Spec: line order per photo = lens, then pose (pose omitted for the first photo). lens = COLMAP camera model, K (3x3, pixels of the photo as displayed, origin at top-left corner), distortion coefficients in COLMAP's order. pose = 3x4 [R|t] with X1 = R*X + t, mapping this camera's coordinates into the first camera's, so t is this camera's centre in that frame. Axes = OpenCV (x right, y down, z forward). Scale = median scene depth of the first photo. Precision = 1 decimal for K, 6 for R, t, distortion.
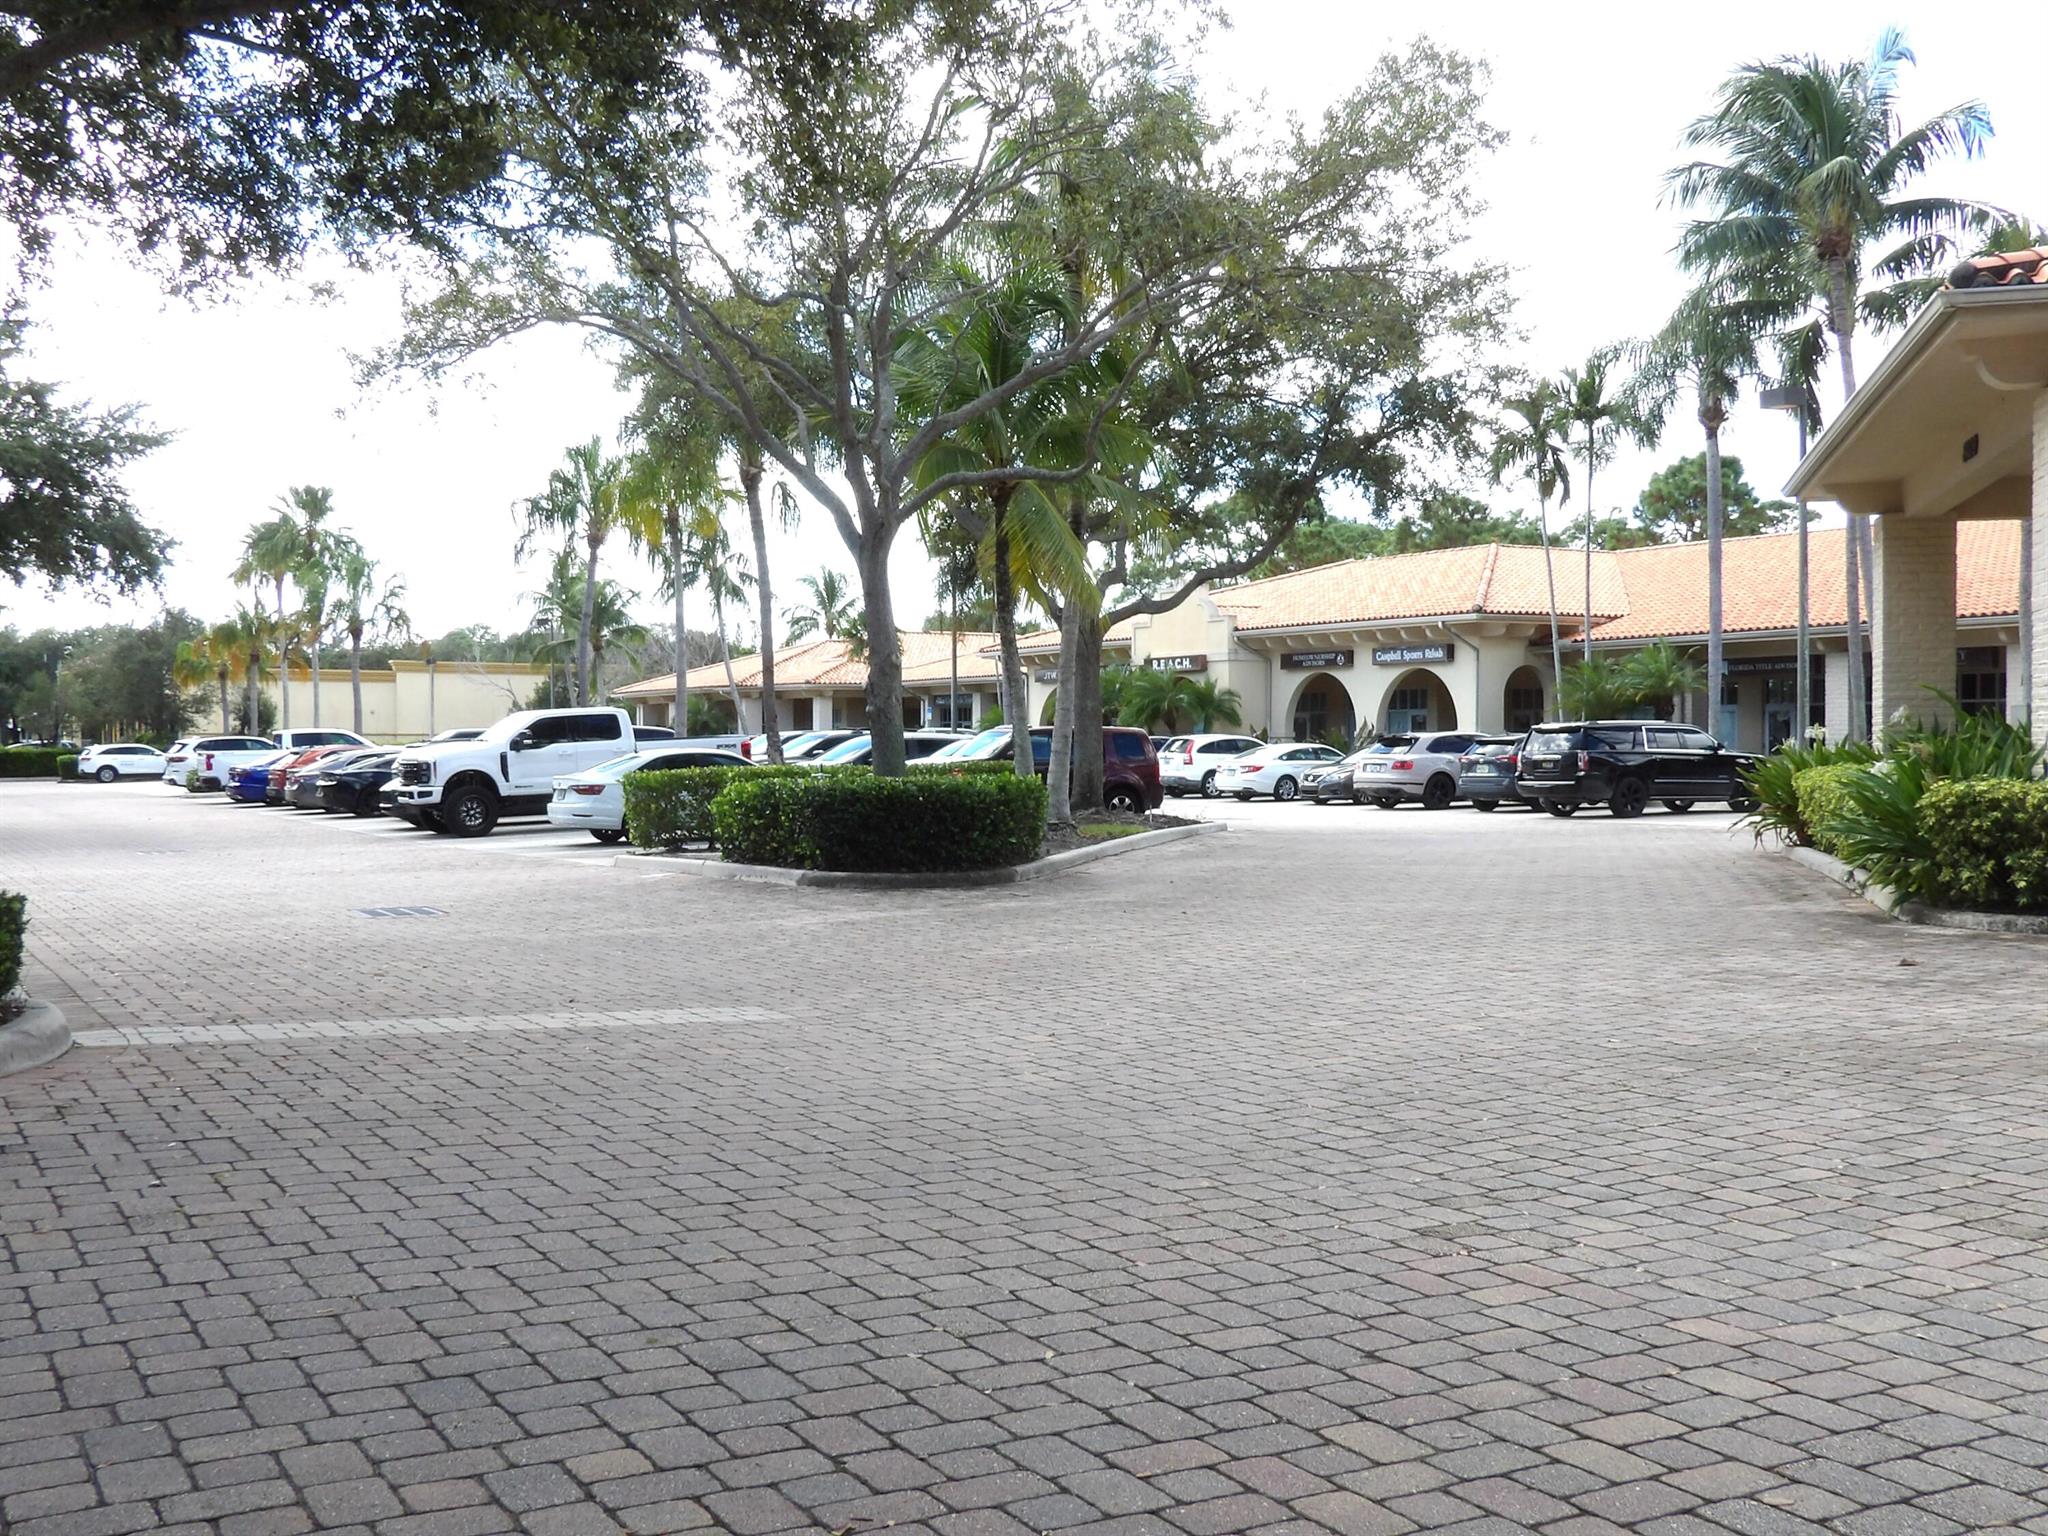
lens RADIAL K [[2026.1, 0, 1029.7], [0, 2026.1, 768.8], [0, 0, 1]] dist [-0.017115, 0.000000]
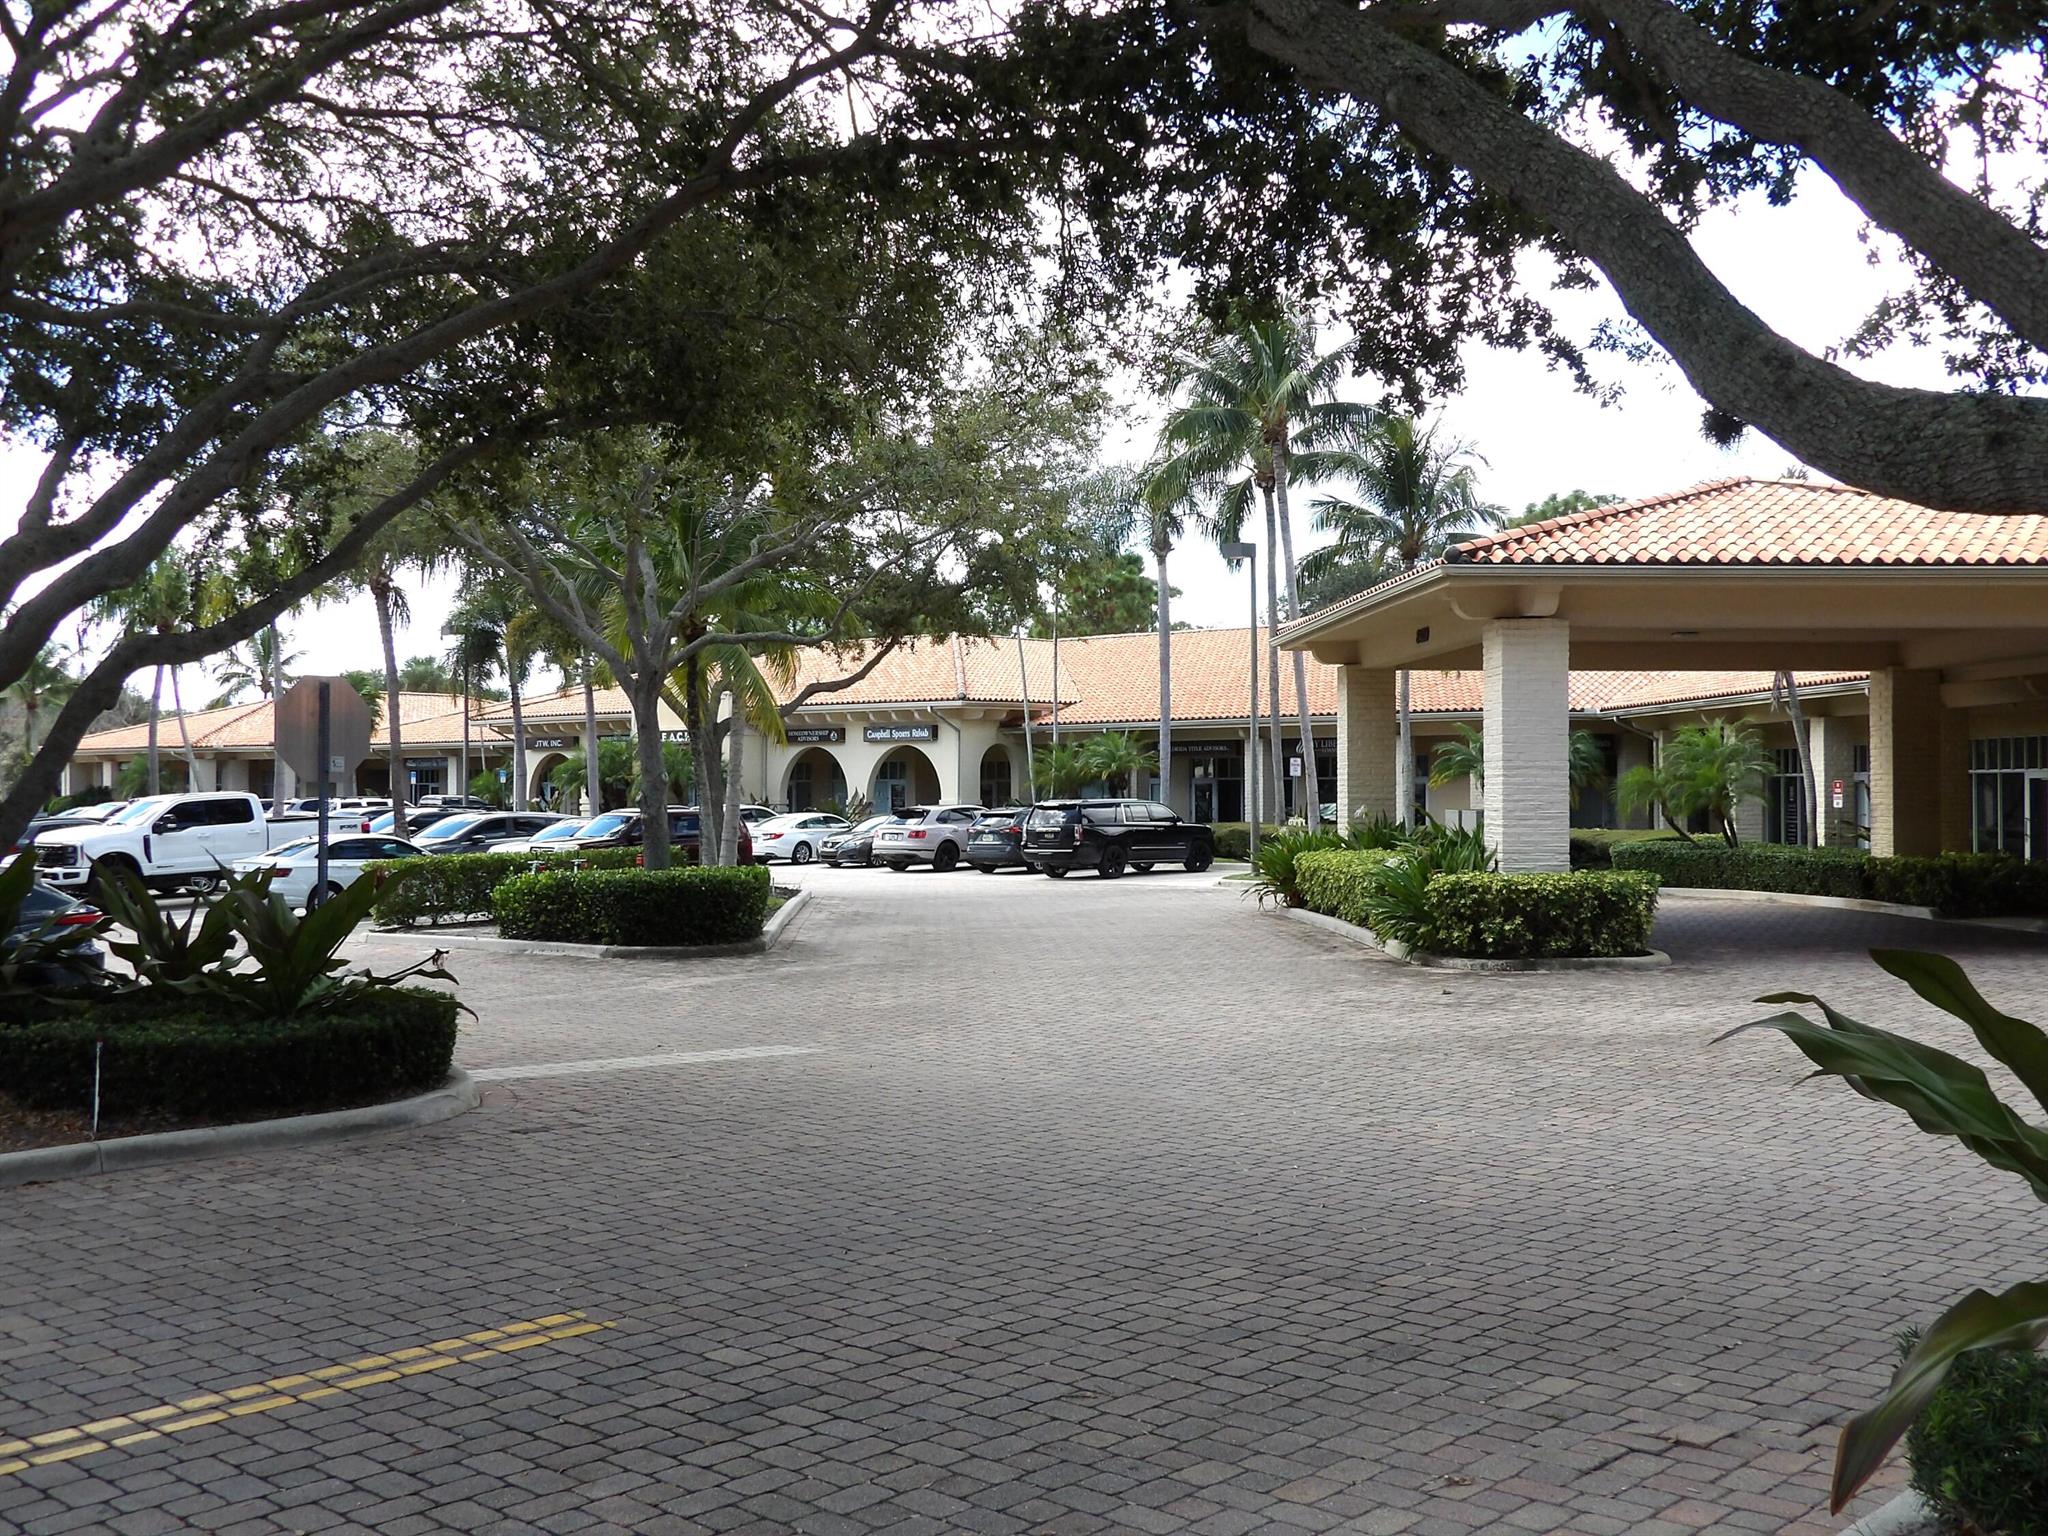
lens RADIAL K [[2026.1, 0, 1021.4], [0, 2026.1, 767.4], [0, 0, 1]] dist [-0.017115, 0.000000]
pose [[0.952701, 0.001595, 0.303905, -0.114691], [0.005019, 0.999767, -0.020981, -0.015633], [-0.303868, 0.021514, 0.952471, -0.136298]]
